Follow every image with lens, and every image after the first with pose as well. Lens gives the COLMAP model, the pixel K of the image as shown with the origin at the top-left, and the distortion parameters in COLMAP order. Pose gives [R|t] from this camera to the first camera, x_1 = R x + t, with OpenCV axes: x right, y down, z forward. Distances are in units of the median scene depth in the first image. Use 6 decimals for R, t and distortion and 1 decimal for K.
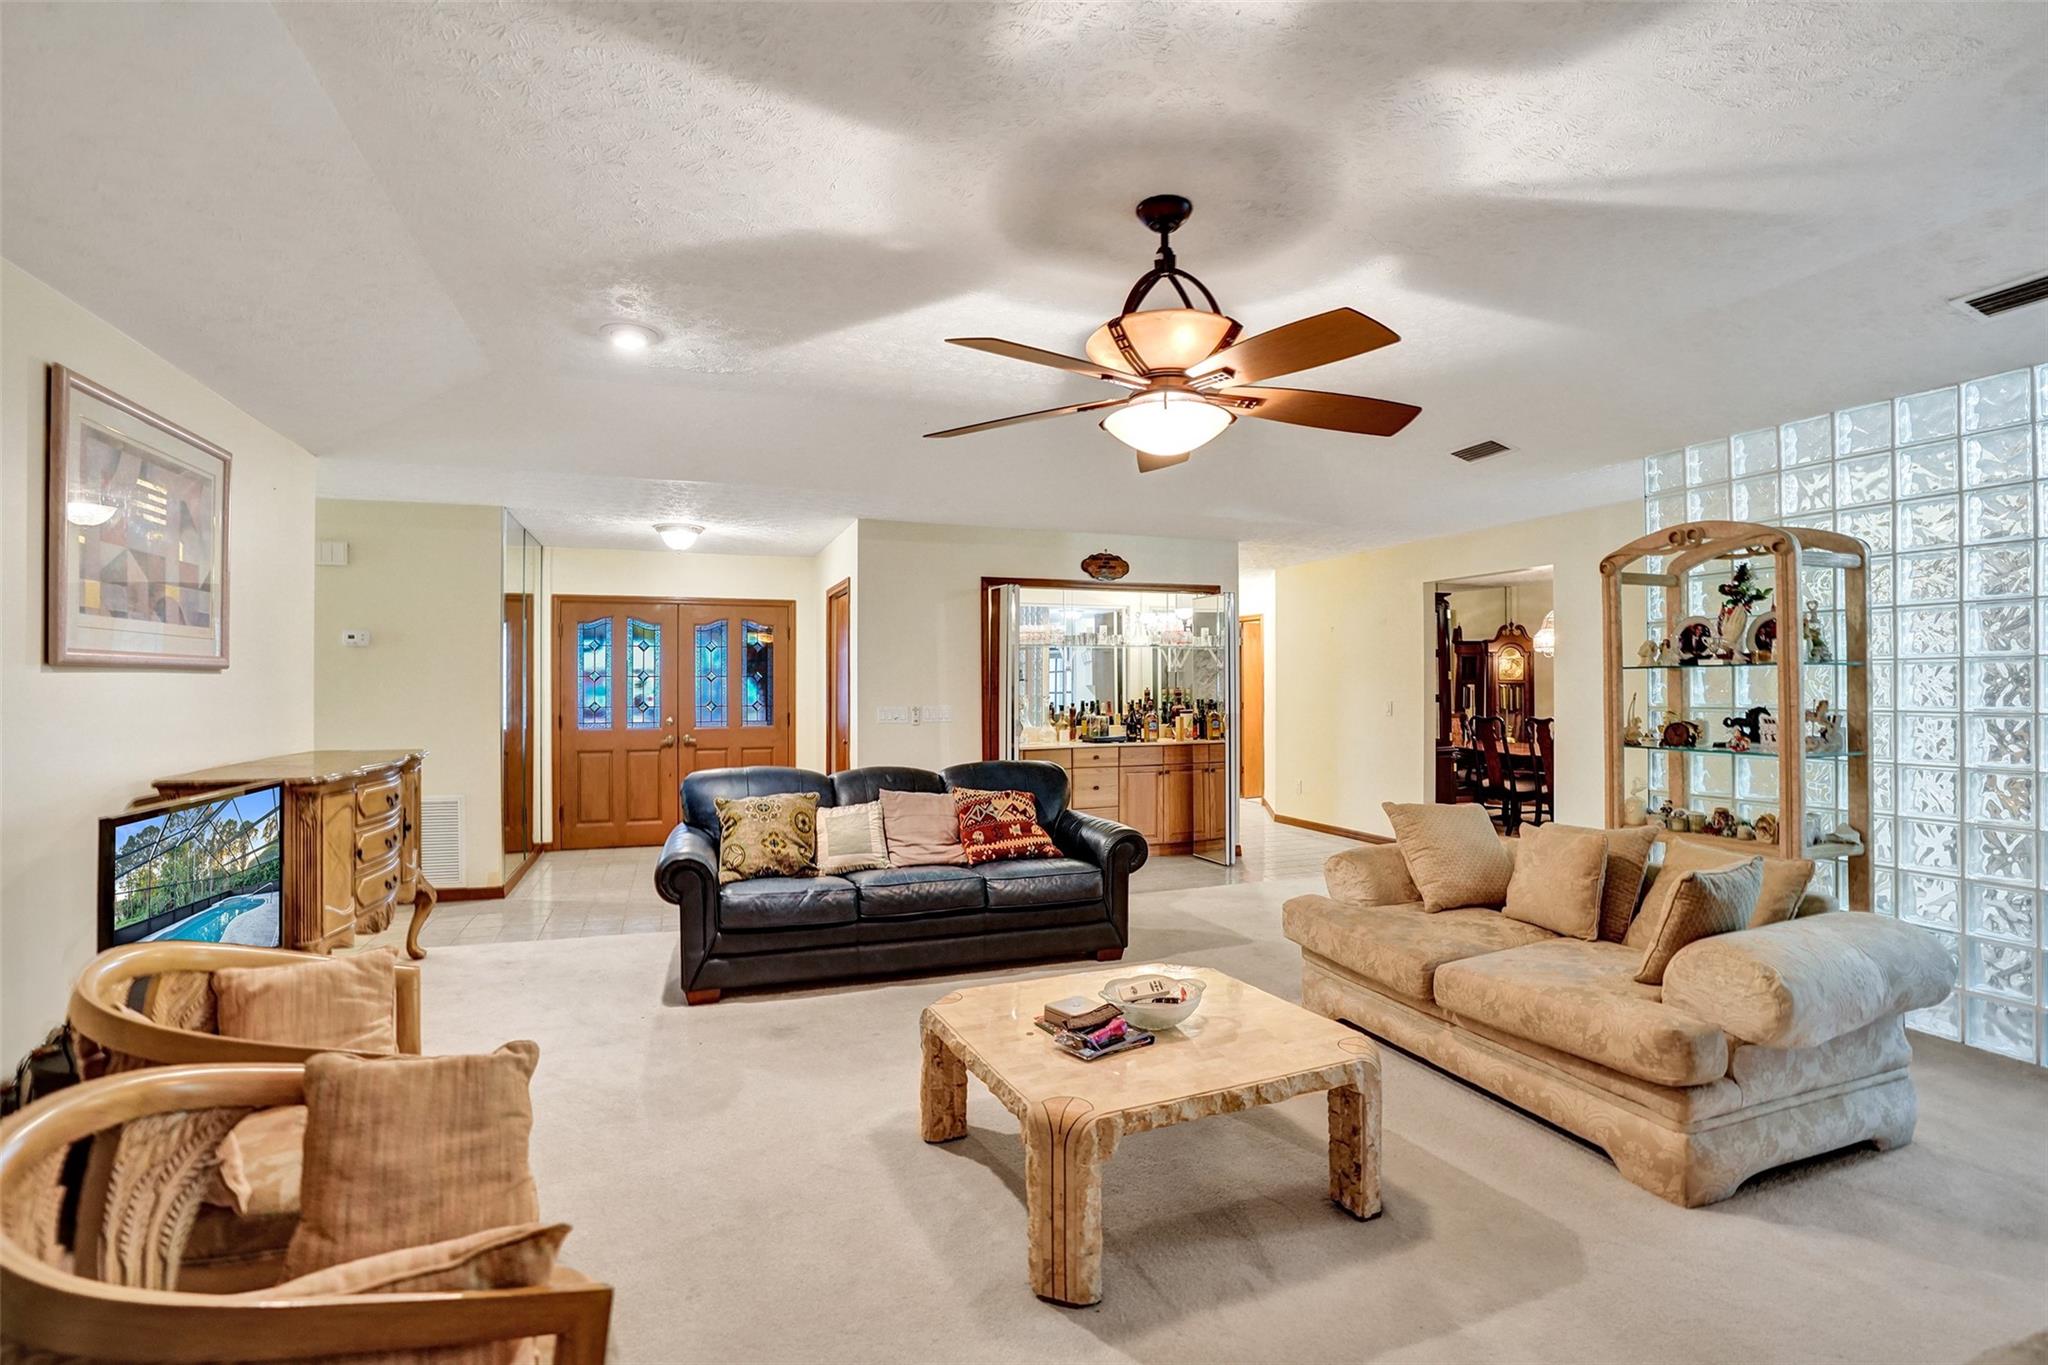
lens RADIAL K [[969.5, 0, 1059.4], [0, 969.5, 668.2], [0, 0, 1]] dist [-0.037779, 0.007879]
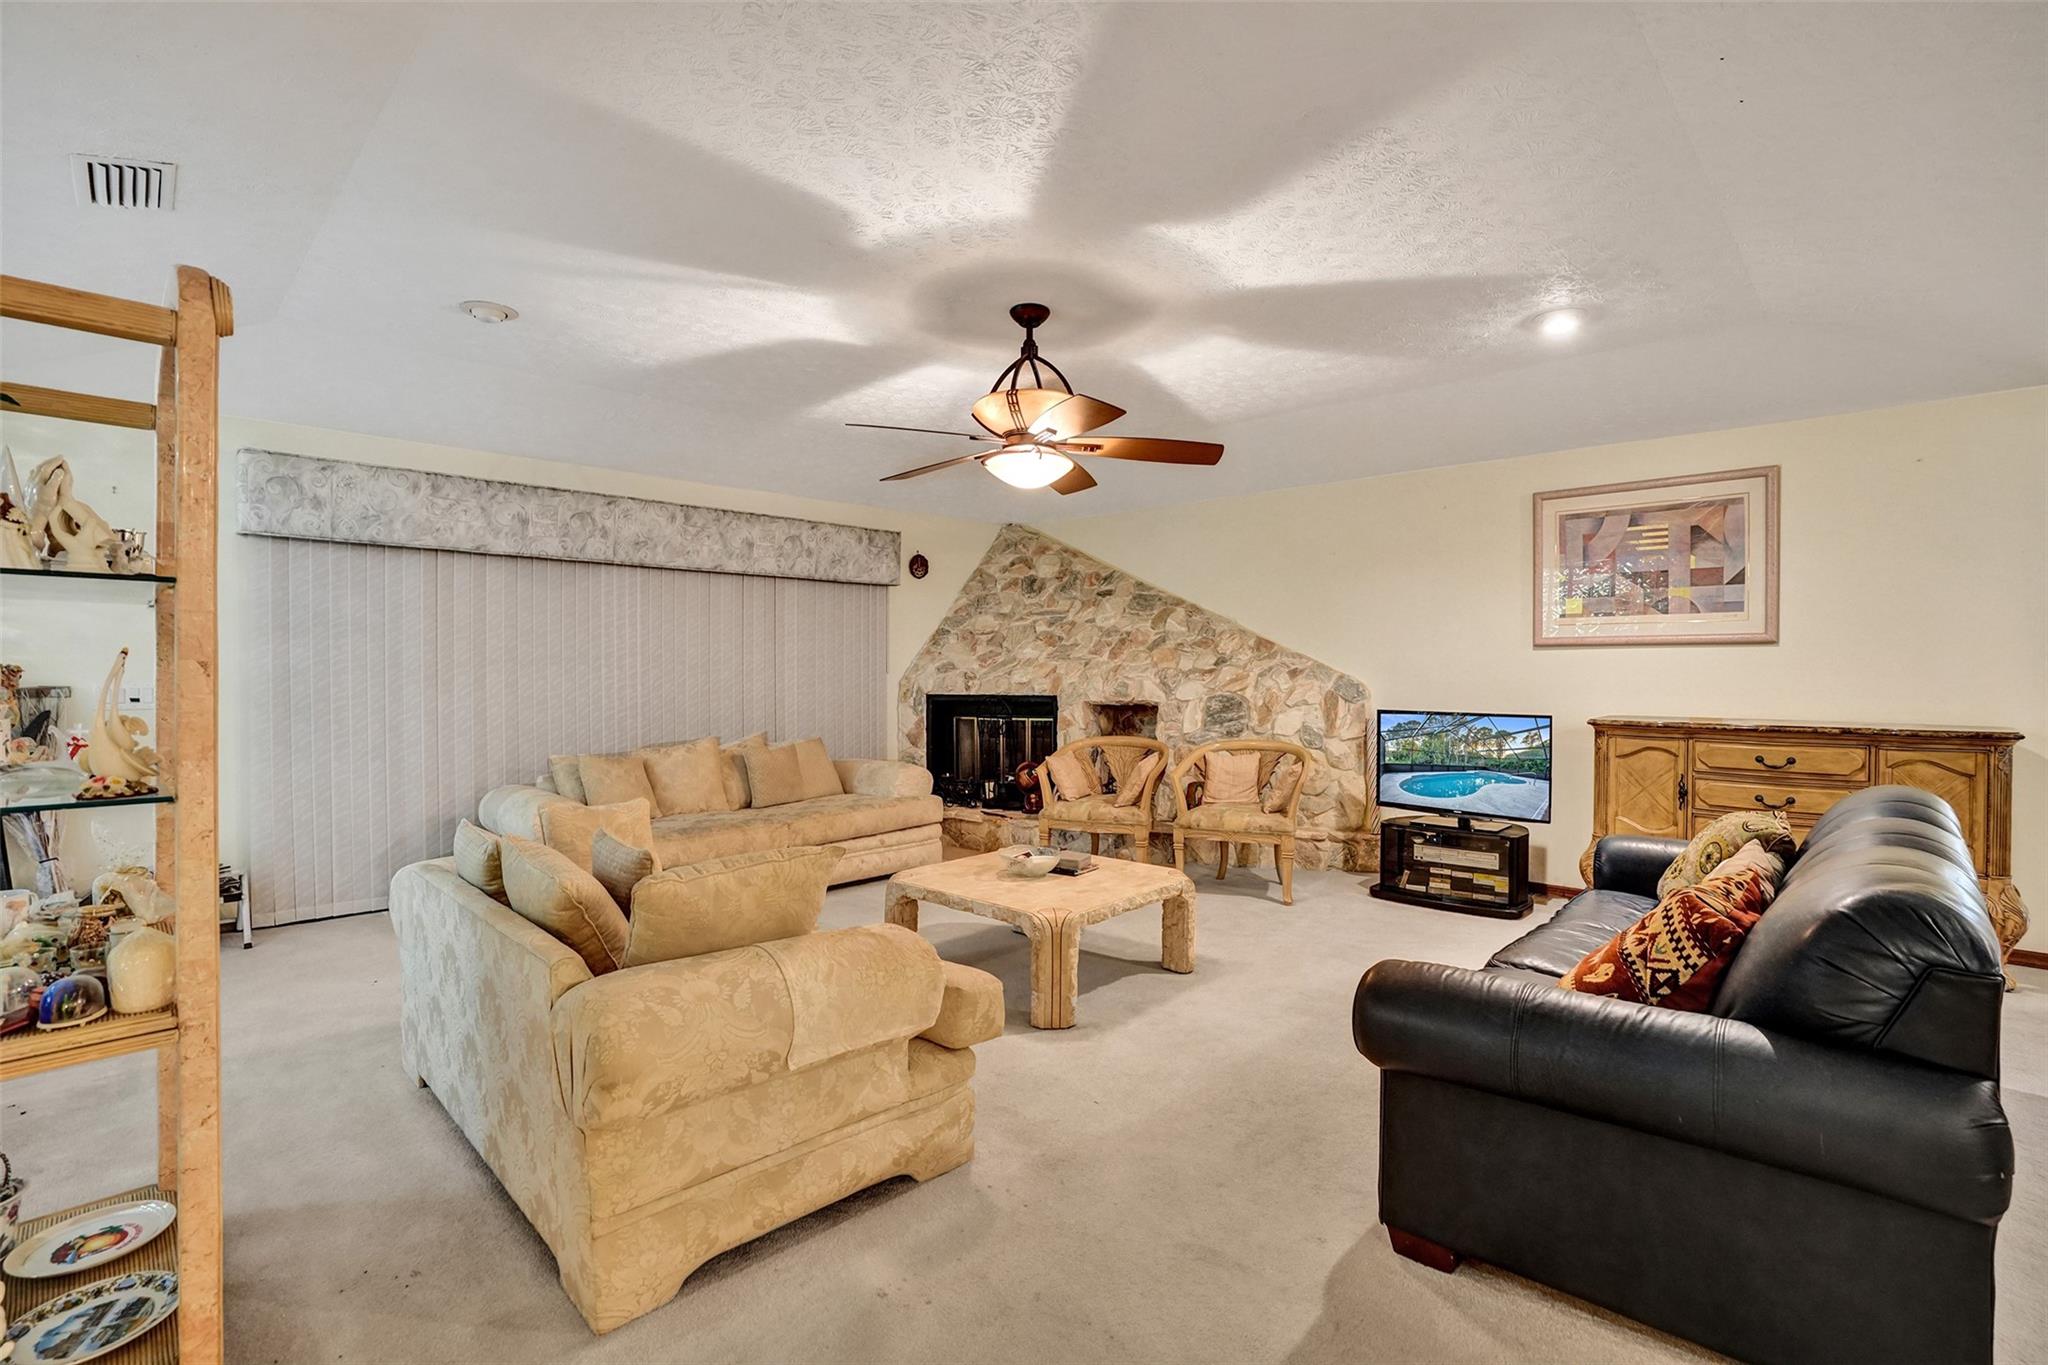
lens RADIAL K [[969.5, 0, 1025.7], [0, 969.5, 682.2], [0, 0, 1]] dist [-0.037779, 0.007879]
pose [[-0.902686, 0.011818, -0.430137, 0.417353], [0.011656, 0.999928, 0.003012, 0.029196], [0.430141, -0.002295, -0.902759, 1.311270]]
